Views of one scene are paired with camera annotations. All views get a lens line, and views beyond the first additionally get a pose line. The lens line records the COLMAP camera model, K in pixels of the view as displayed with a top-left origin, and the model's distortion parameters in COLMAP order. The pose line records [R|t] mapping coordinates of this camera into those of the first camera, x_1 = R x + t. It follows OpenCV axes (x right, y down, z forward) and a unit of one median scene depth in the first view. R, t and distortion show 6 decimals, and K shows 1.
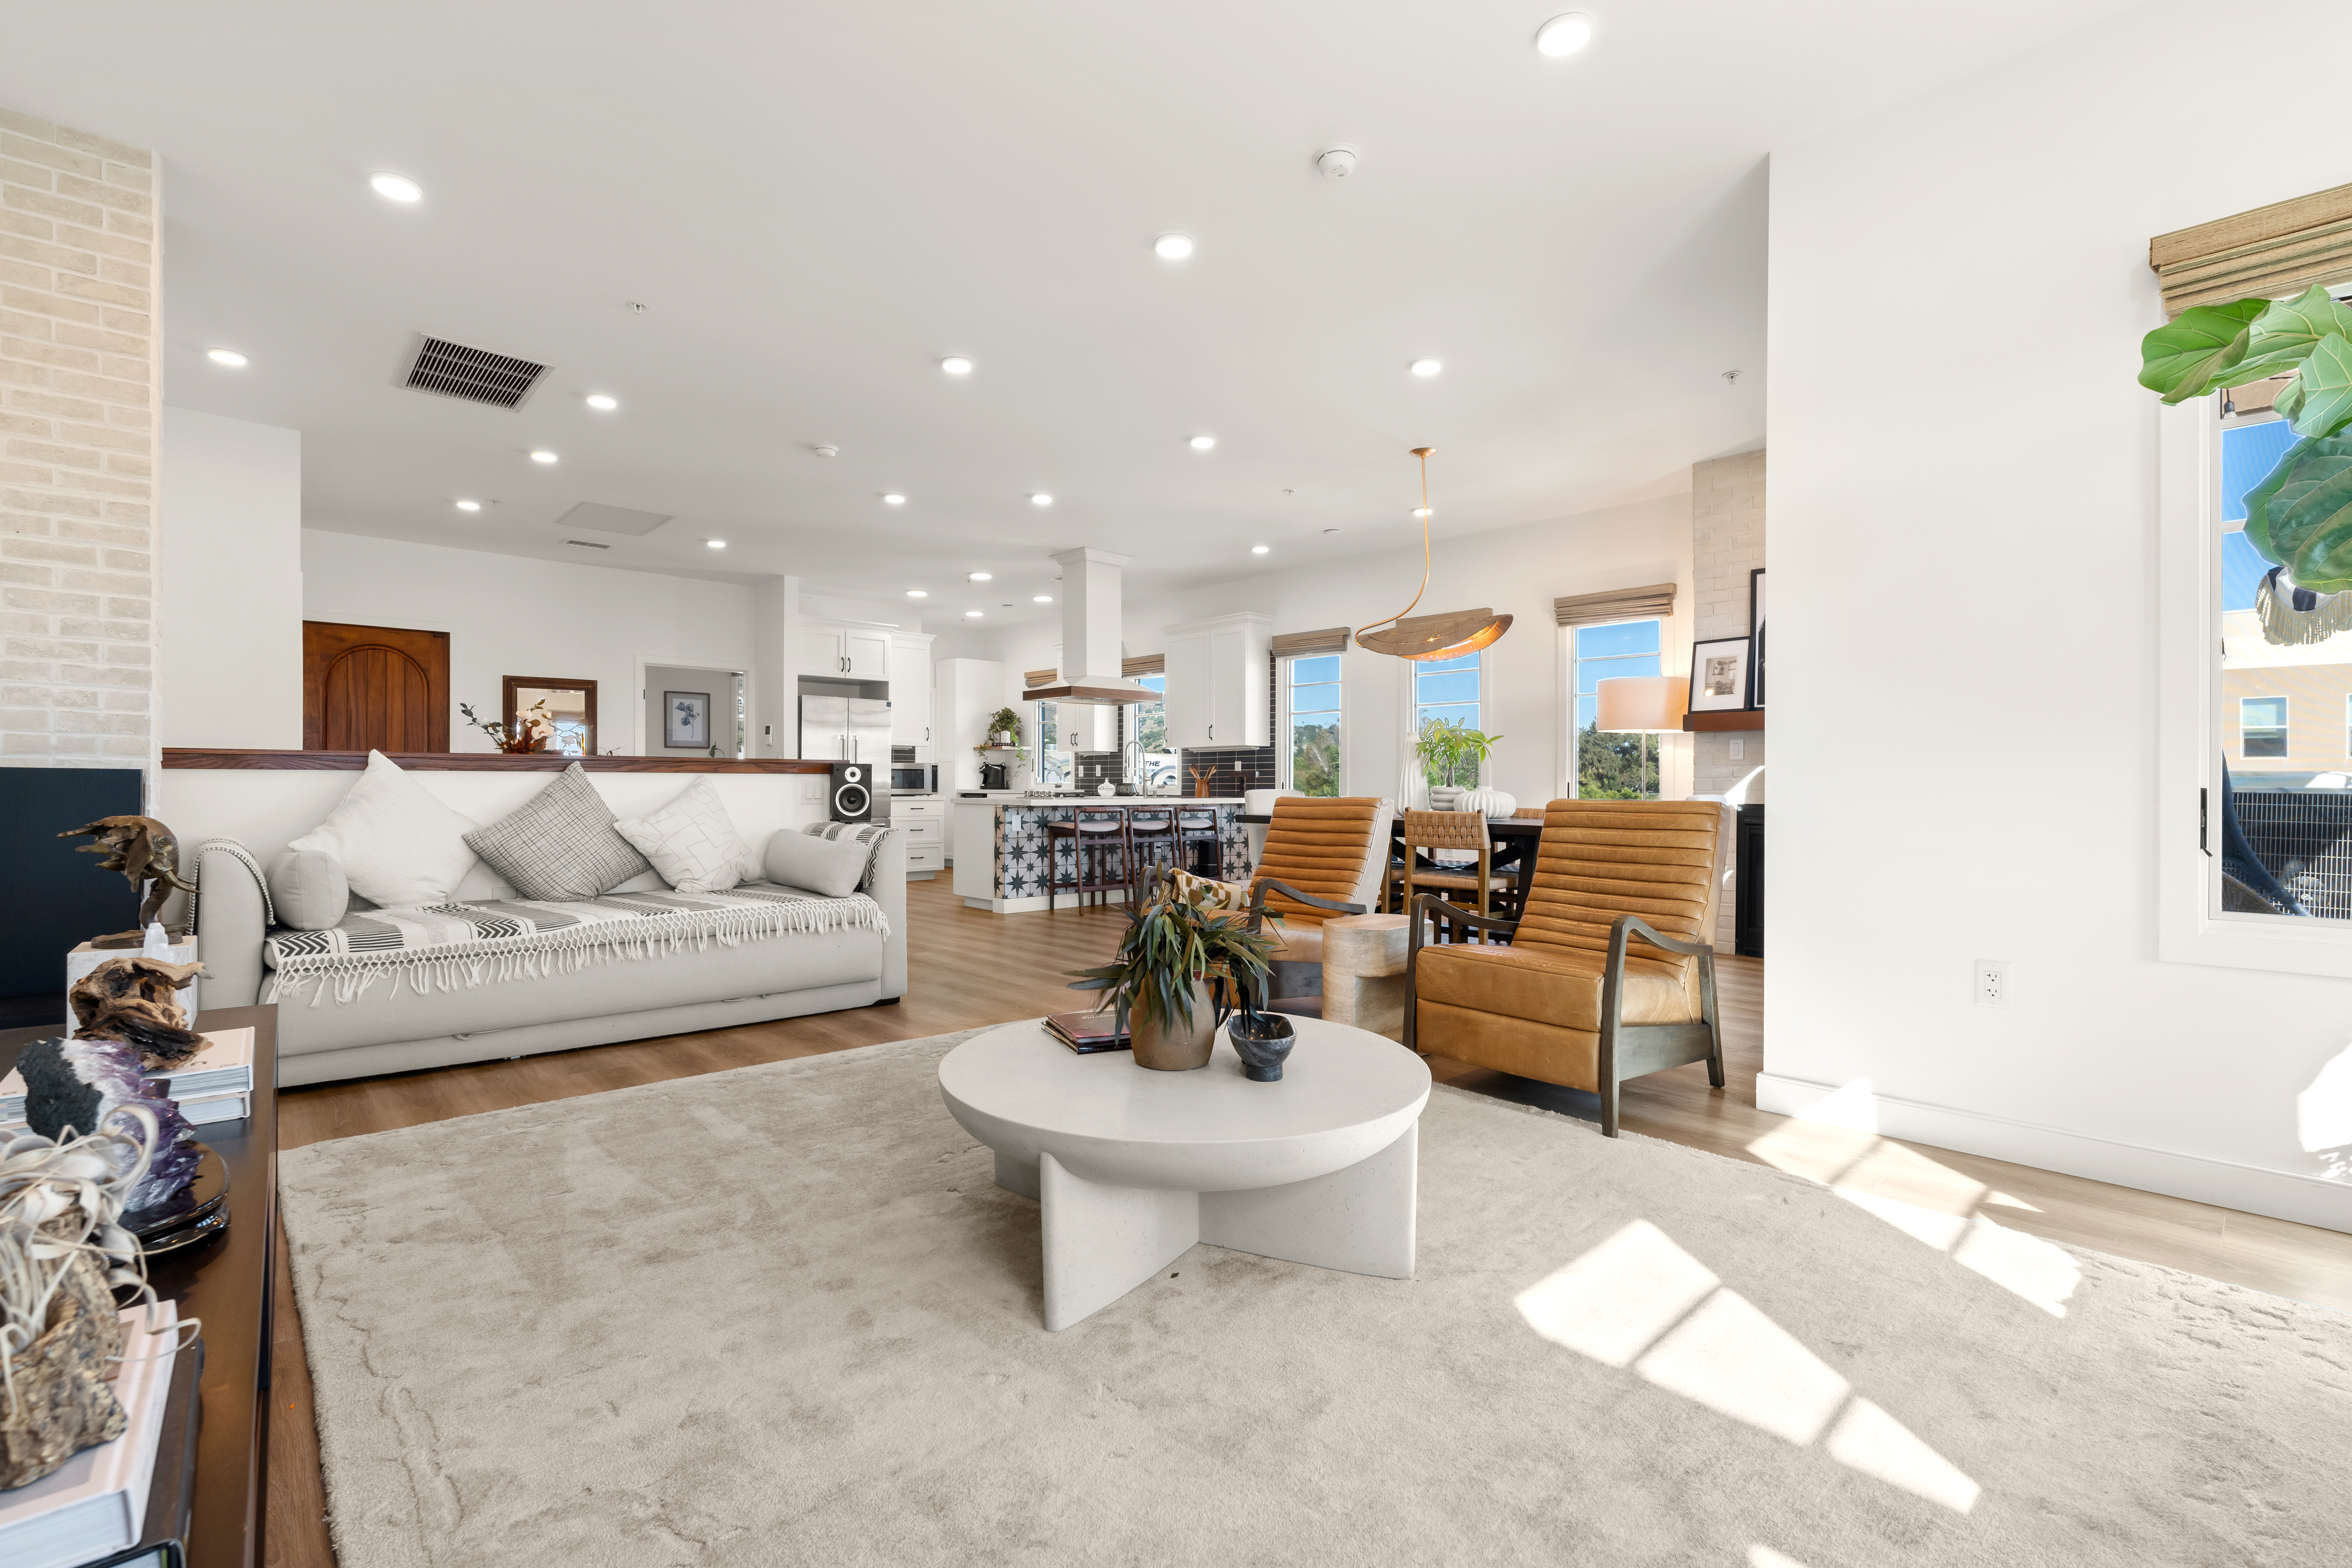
lens RADIAL K [[1048.3, 0, 1180.4], [0, 1048.3, 774.7], [0, 0, 1]] dist [-0.005379, 0.000895]
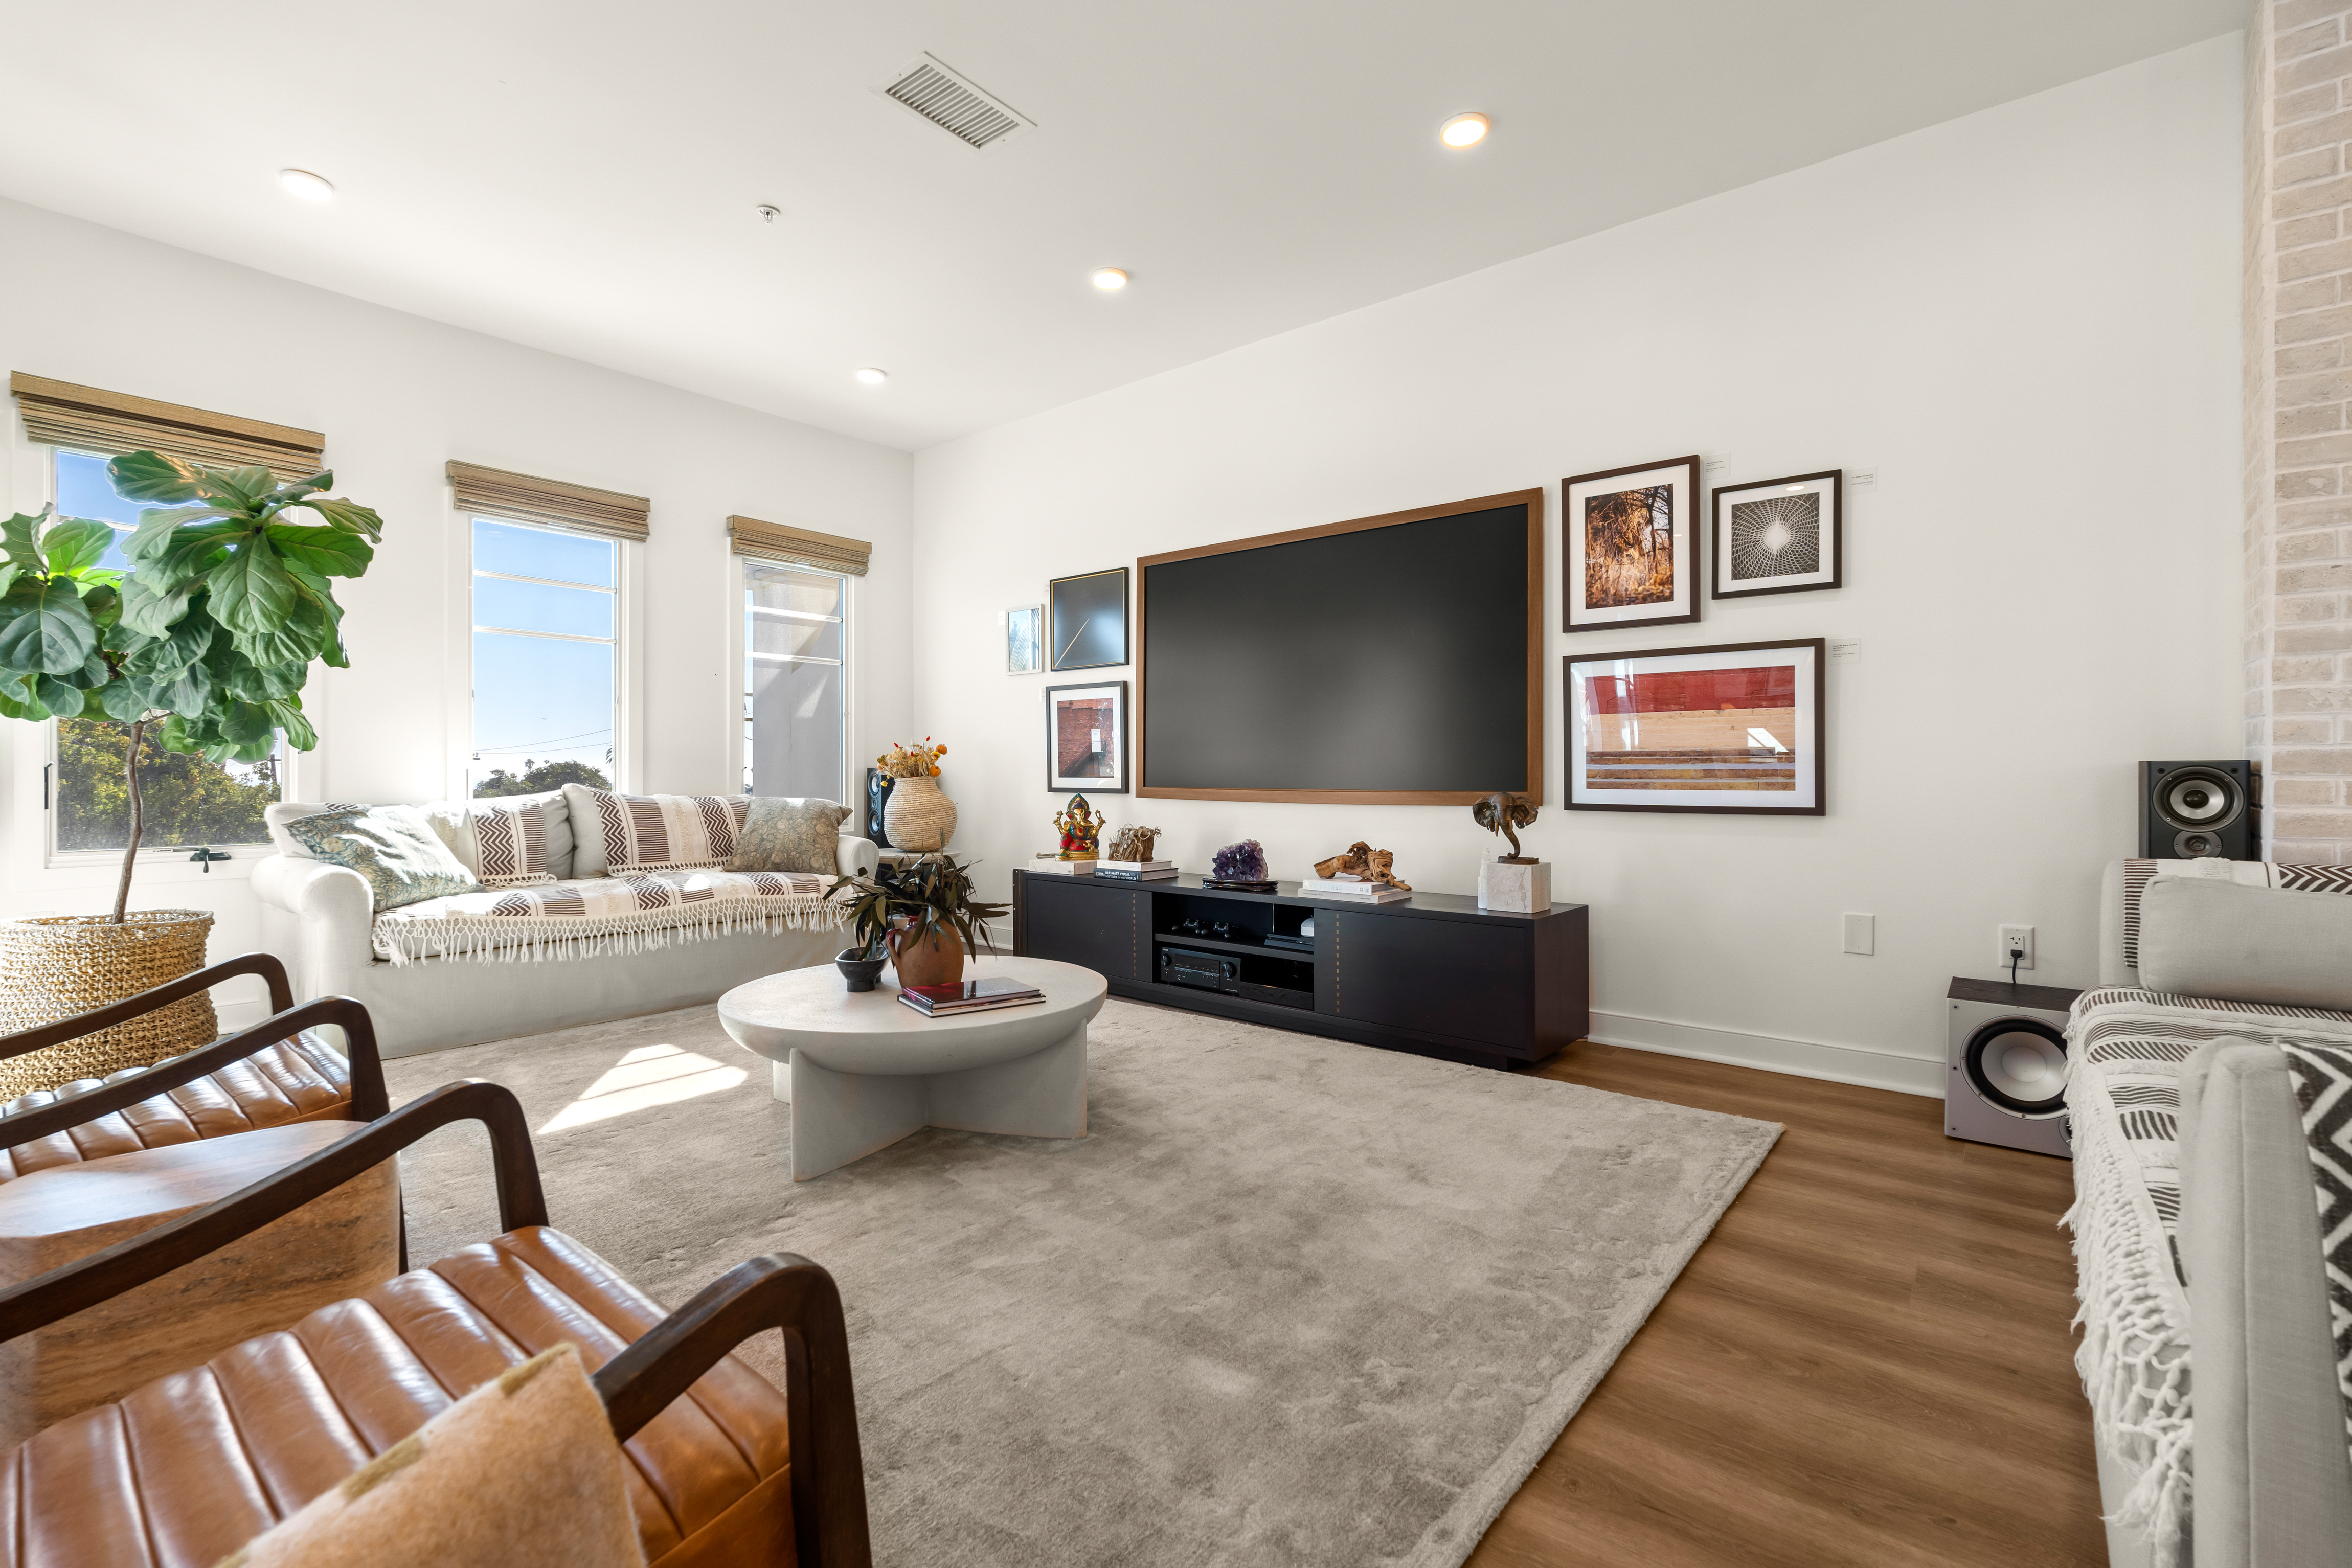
lens RADIAL K [[1048.3, 0, 1180.4], [0, 1048.3, 774.7], [0, 0, 1]] dist [-0.005379, 0.000895]
pose [[-0.991399, -0.003558, -0.130827, -0.040722], [-0.002531, 0.999965, -0.008021, 0.006066], [0.130851, -0.007621, -0.991373, 0.732527]]
